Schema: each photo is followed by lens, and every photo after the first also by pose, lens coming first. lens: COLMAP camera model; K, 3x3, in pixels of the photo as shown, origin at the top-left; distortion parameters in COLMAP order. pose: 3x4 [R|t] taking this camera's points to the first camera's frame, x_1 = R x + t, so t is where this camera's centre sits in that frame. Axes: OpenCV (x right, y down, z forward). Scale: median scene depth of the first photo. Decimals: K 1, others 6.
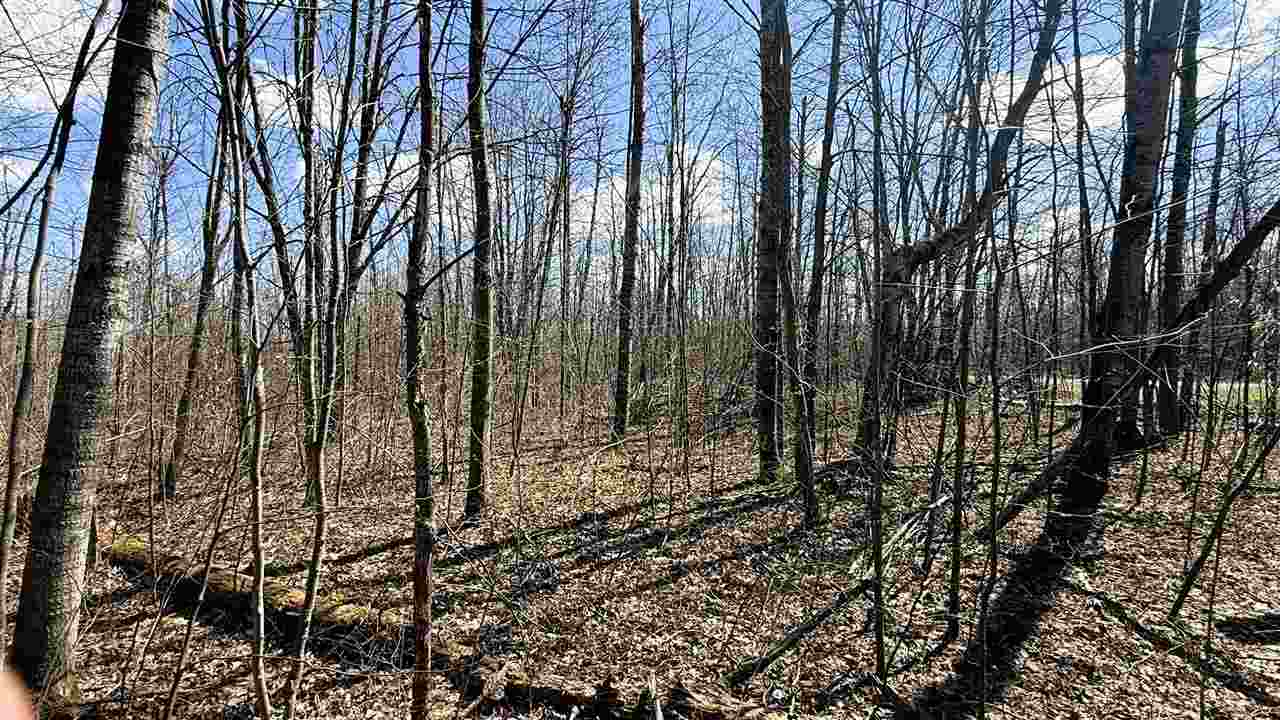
lens RADIAL K [[625.5, 0, 640.0], [0, 625.5, 360.0], [0, 0, 1]] dist [-0.004686, 0.000143]
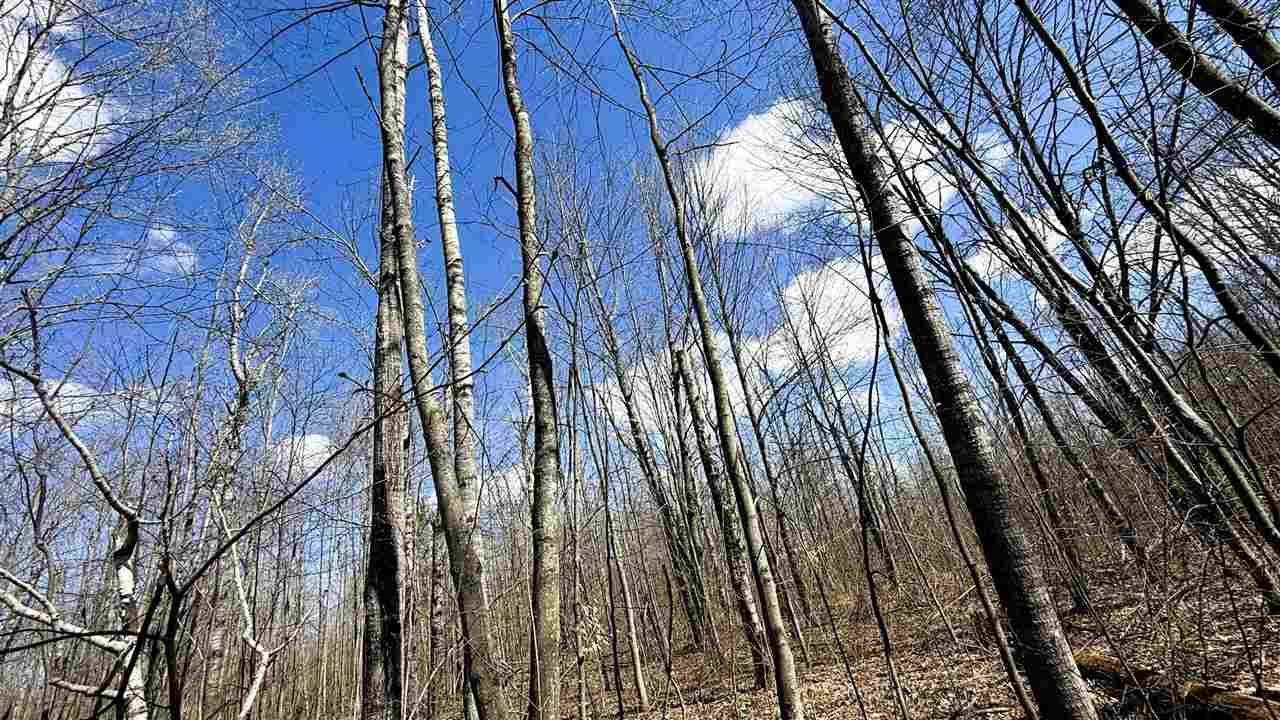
lens RADIAL K [[505.6, 0, 640.0], [0, 505.6, 360.0], [0, 0, 1]] dist [-0.002140, -0.000084]
pose [[0.277836, -0.461507, -0.842507, -0.175516], [0.231730, 0.883336, -0.407453, 0.058332], [0.932260, -0.082029, 0.352368, 0.104387]]
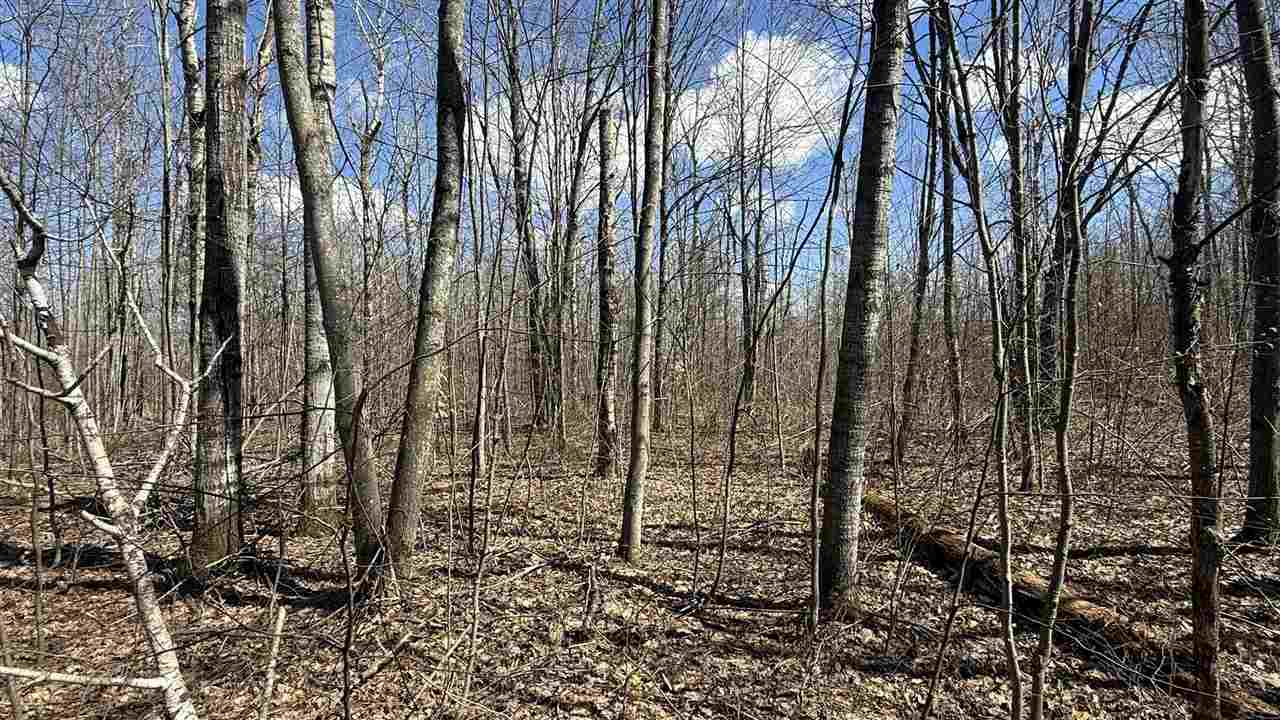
lens RADIAL K [[625.5, 0, 640.0], [0, 625.5, 360.0], [0, 0, 1]] dist [-0.004686, 0.000143]
pose [[0.520329, -0.009864, -0.853909, -0.019507], [0.033473, 0.999400, 0.008852, 0.001540], [0.853309, -0.033189, 0.520348, -0.050386]]
